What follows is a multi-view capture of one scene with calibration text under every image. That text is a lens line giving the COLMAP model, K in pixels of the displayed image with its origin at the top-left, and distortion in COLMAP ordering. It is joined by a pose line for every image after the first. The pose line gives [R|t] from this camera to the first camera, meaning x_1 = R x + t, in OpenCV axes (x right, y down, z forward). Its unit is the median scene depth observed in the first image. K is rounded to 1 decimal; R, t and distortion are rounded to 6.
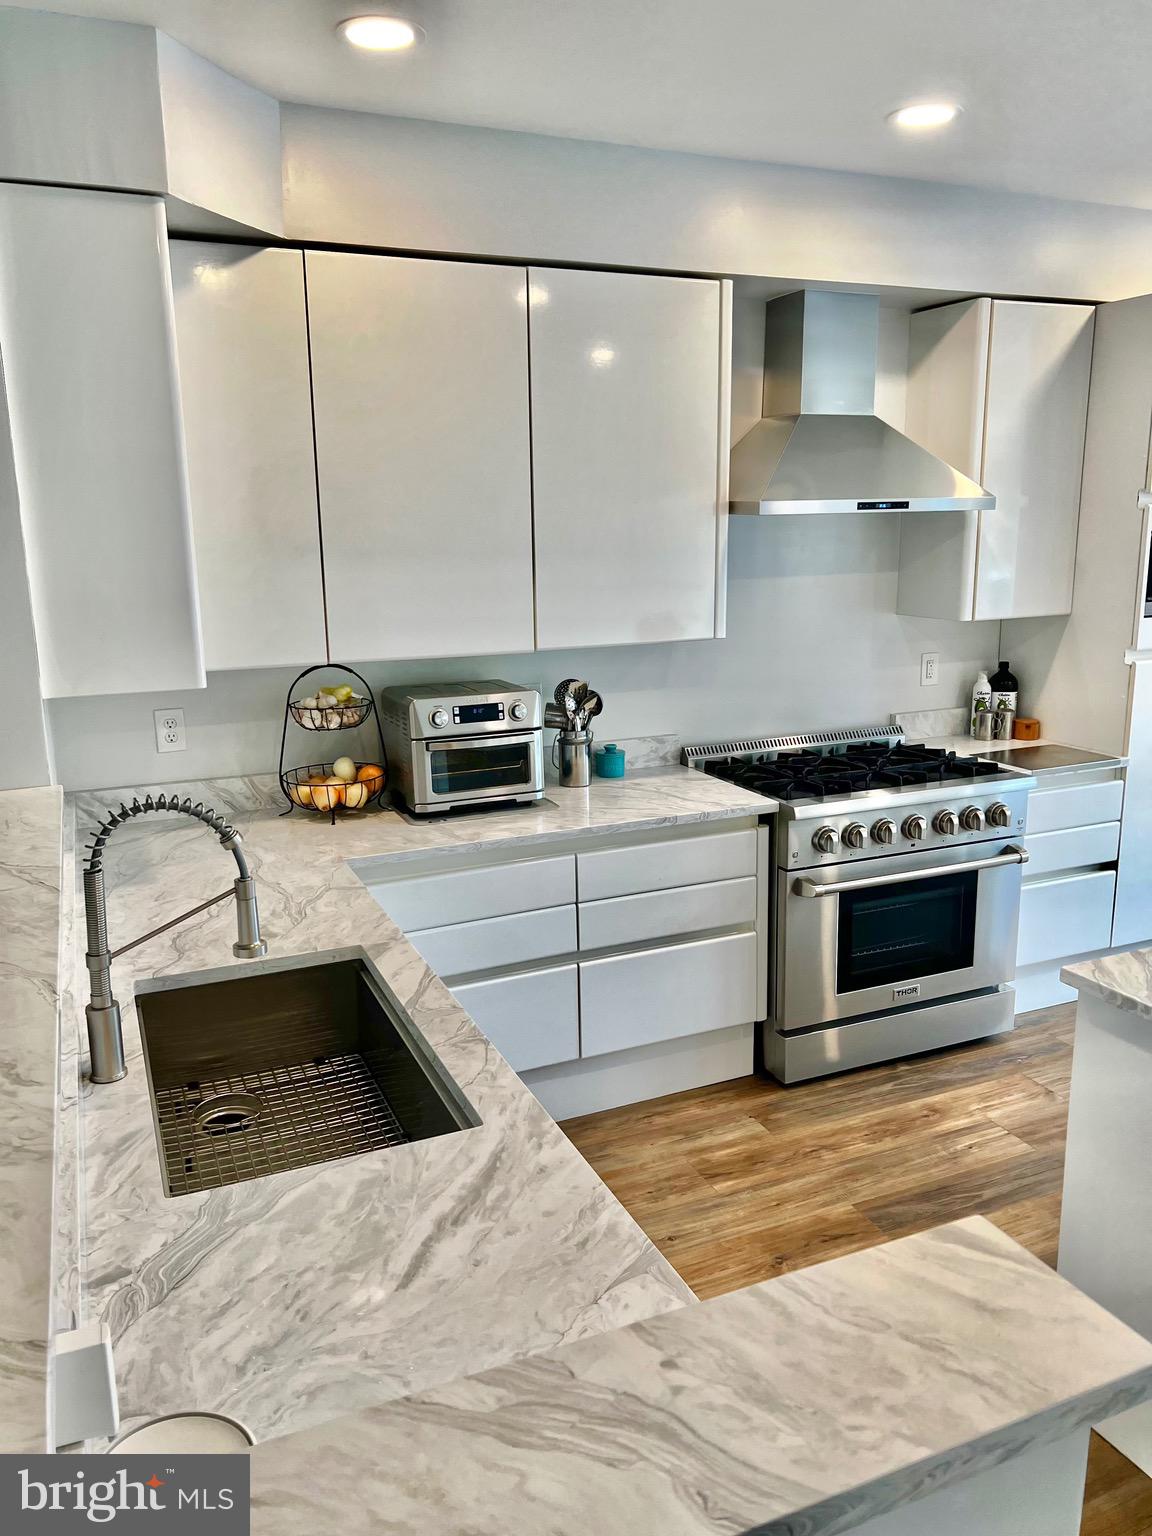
lens RADIAL K [[1151.1, 0, 581.7], [0, 1151.1, 776.1], [0, 0, 1]] dist [0.049158, -0.052714]
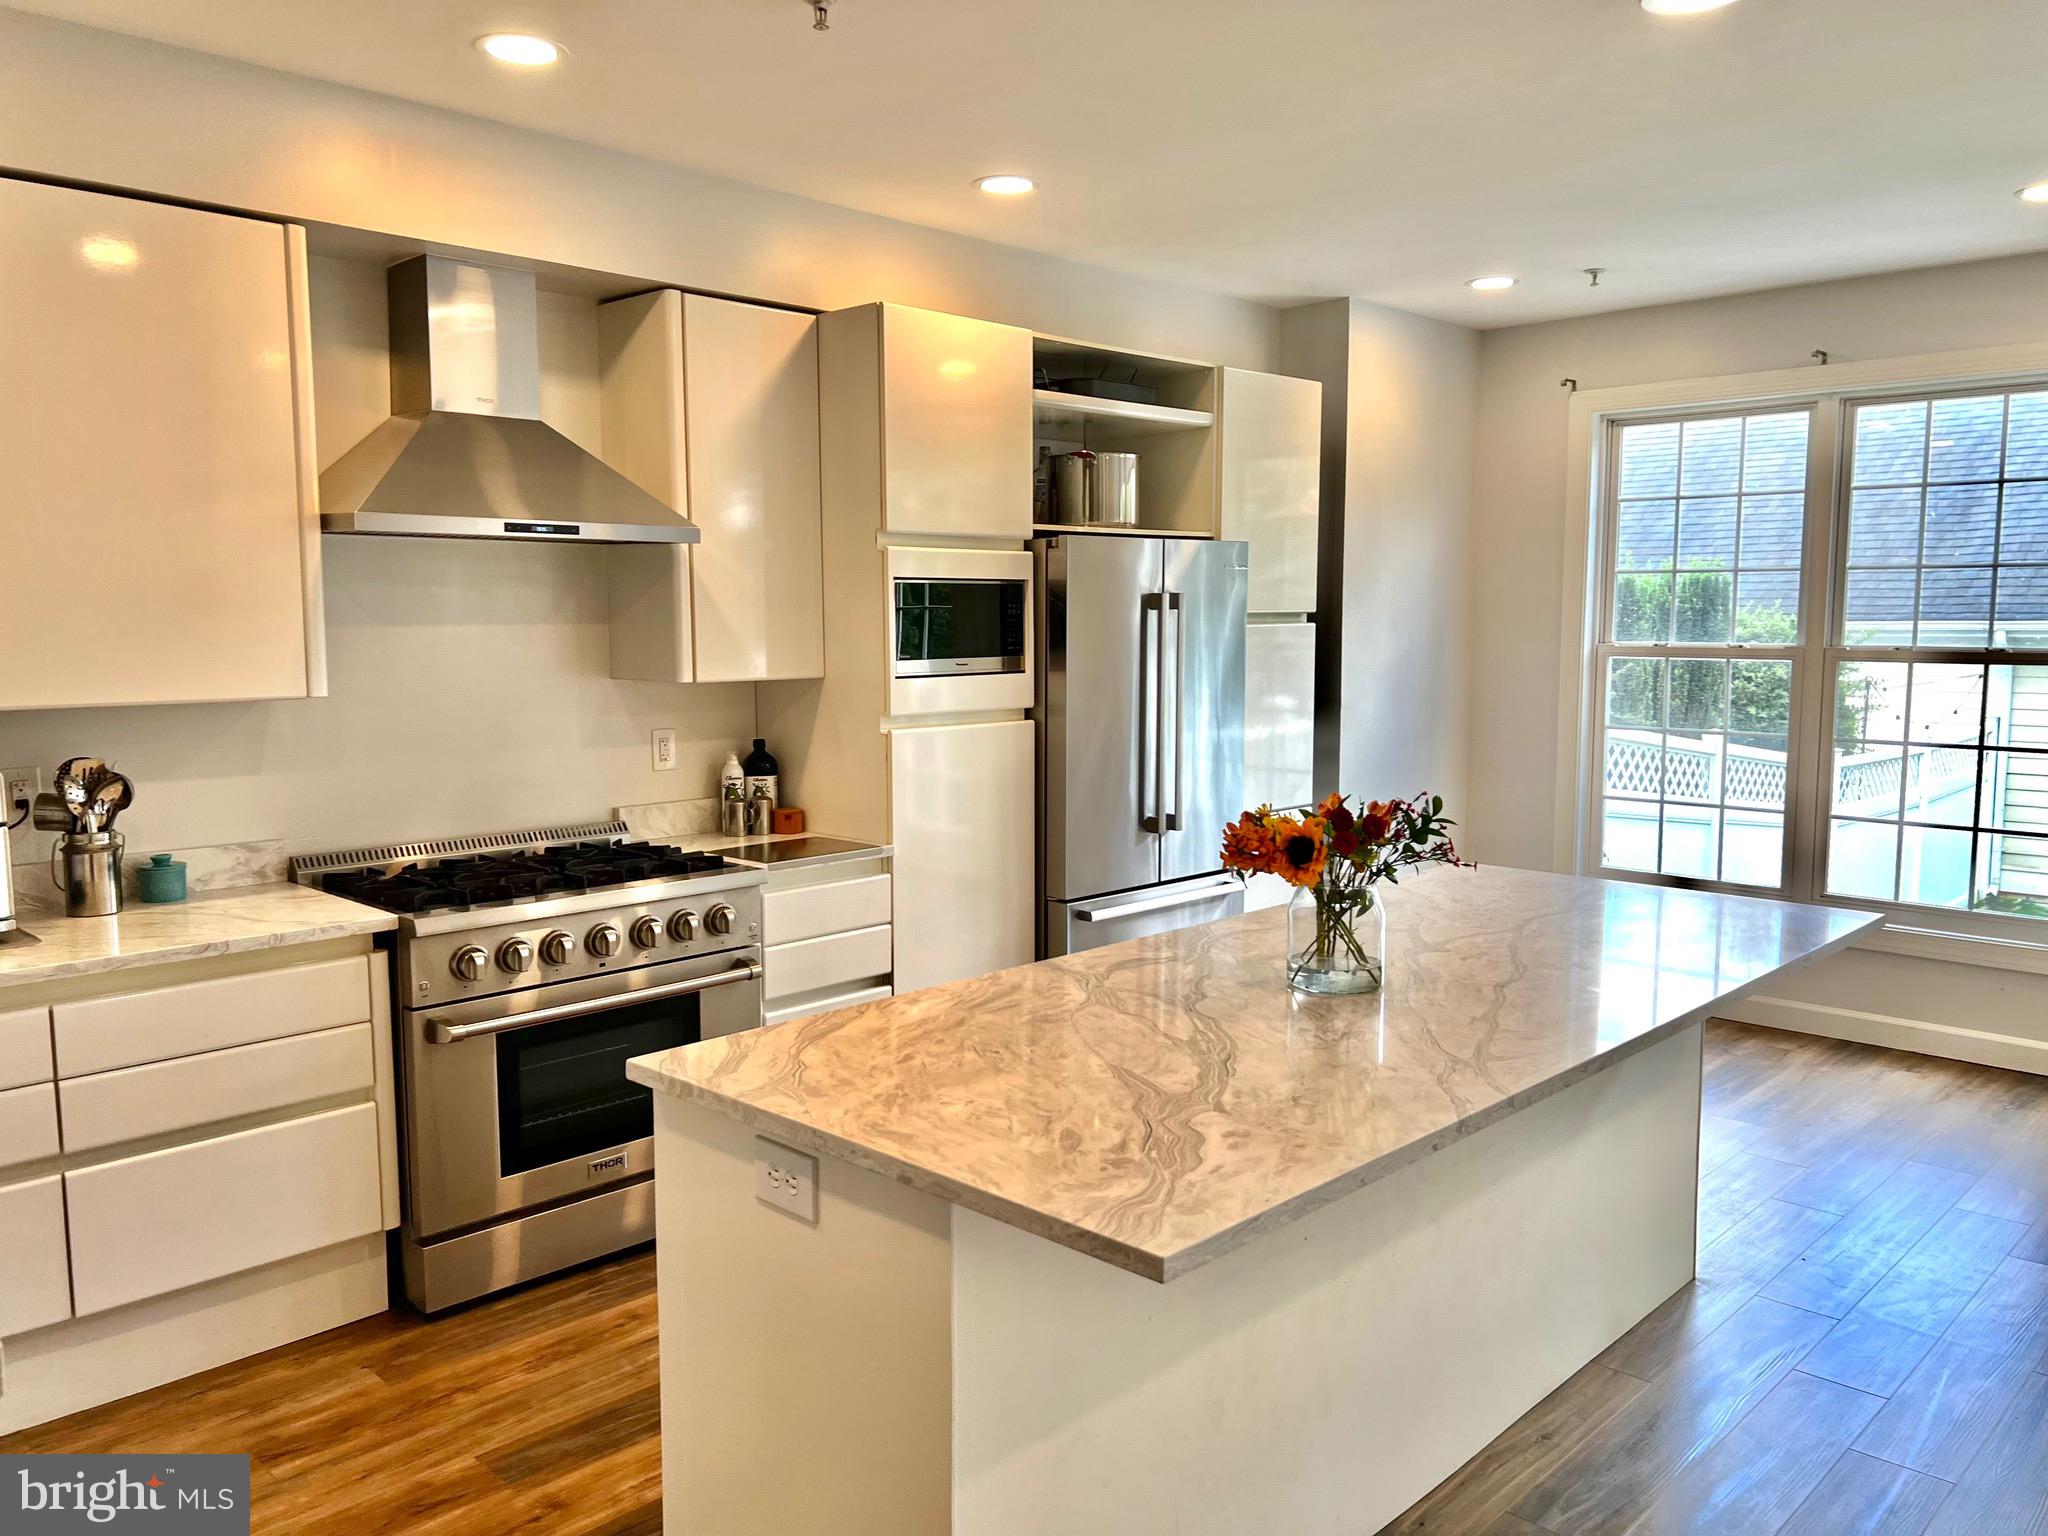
lens RADIAL K [[1534.8, 0, 1013.5], [0, 1534.8, 777.0], [0, 0, 1]] dist [0.049158, -0.052714]
pose [[0.930106, -0.026145, 0.366360, 0.171111], [0.068595, 0.992278, -0.103336, 0.061035], [-0.360829, 0.121244, 0.924717, -0.054654]]
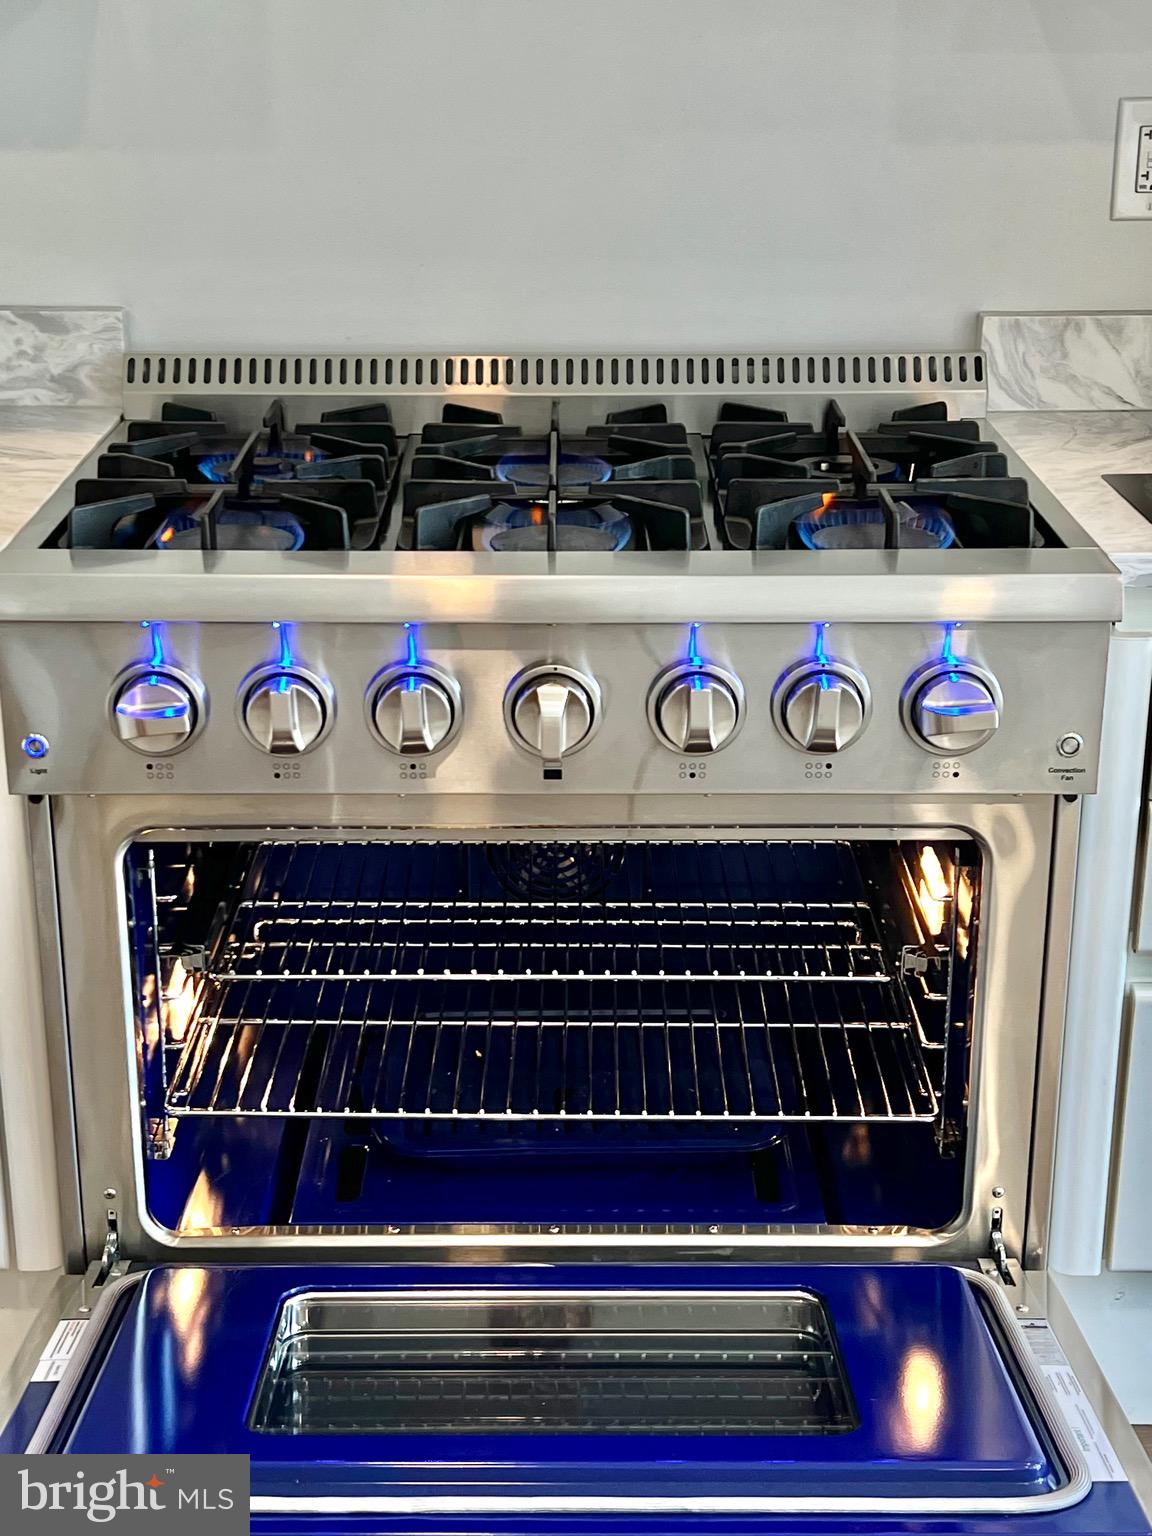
lens RADIAL K [[2335.8, 0, 568.4], [0, 2335.8, 774.8], [0, 0, 1]] dist [0.070510, 0.000000]
pose [[0.914918, 0.156776, -0.371949, 0.498261], [-0.099839, 0.980752, 0.167802, -0.035136], [0.391097, -0.116390, 0.912960, 0.507561]]
